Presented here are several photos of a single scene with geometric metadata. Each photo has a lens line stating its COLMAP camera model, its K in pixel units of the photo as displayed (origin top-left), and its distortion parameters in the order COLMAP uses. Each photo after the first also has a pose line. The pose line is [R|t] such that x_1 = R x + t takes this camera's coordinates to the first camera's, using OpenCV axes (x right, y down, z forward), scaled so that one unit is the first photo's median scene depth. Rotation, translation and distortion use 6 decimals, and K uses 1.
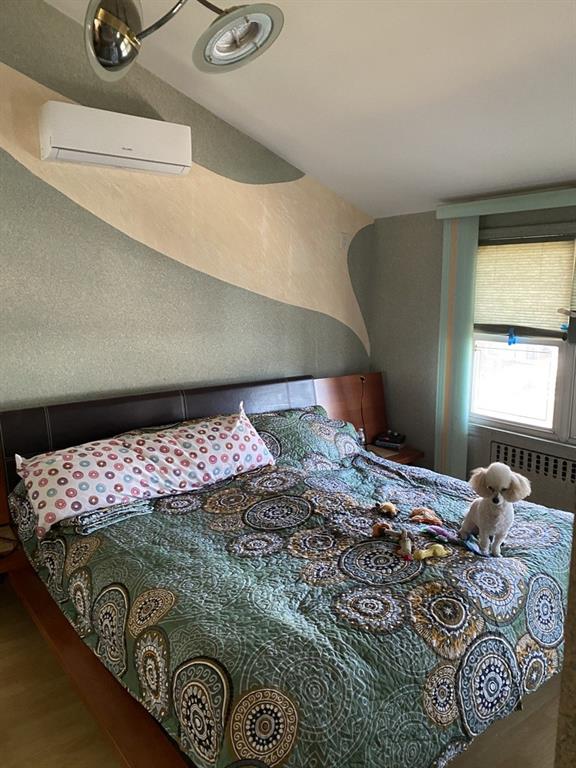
lens RADIAL K [[580.5, 0, 290.7], [0, 580.5, 384.7], [0, 0, 1]] dist [0.034558, -0.037505]
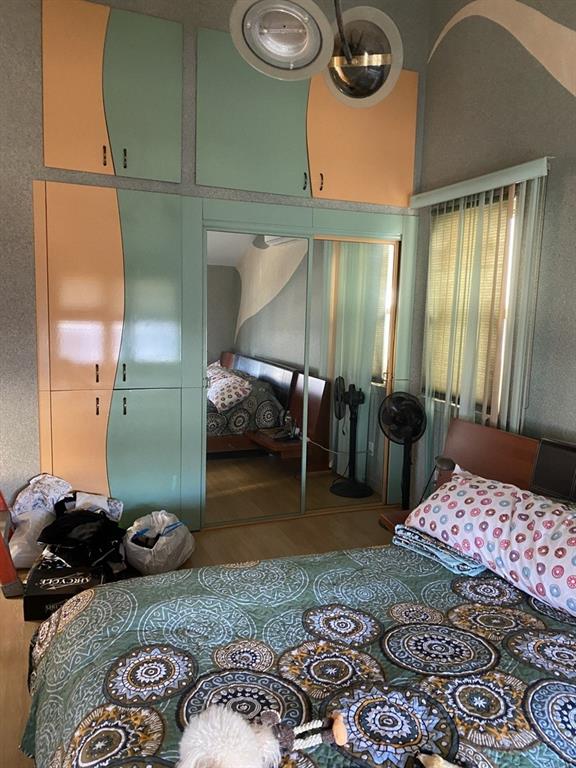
lens RADIAL K [[580.5, 0, 289.8], [0, 580.5, 386.3], [0, 0, 1]] dist [0.034558, -0.037505]
pose [[-0.248476, 0.120078, -0.961166, 0.583042], [-0.180076, 0.969262, 0.167642, -0.135582], [0.951752, 0.214738, -0.219215, 0.886069]]
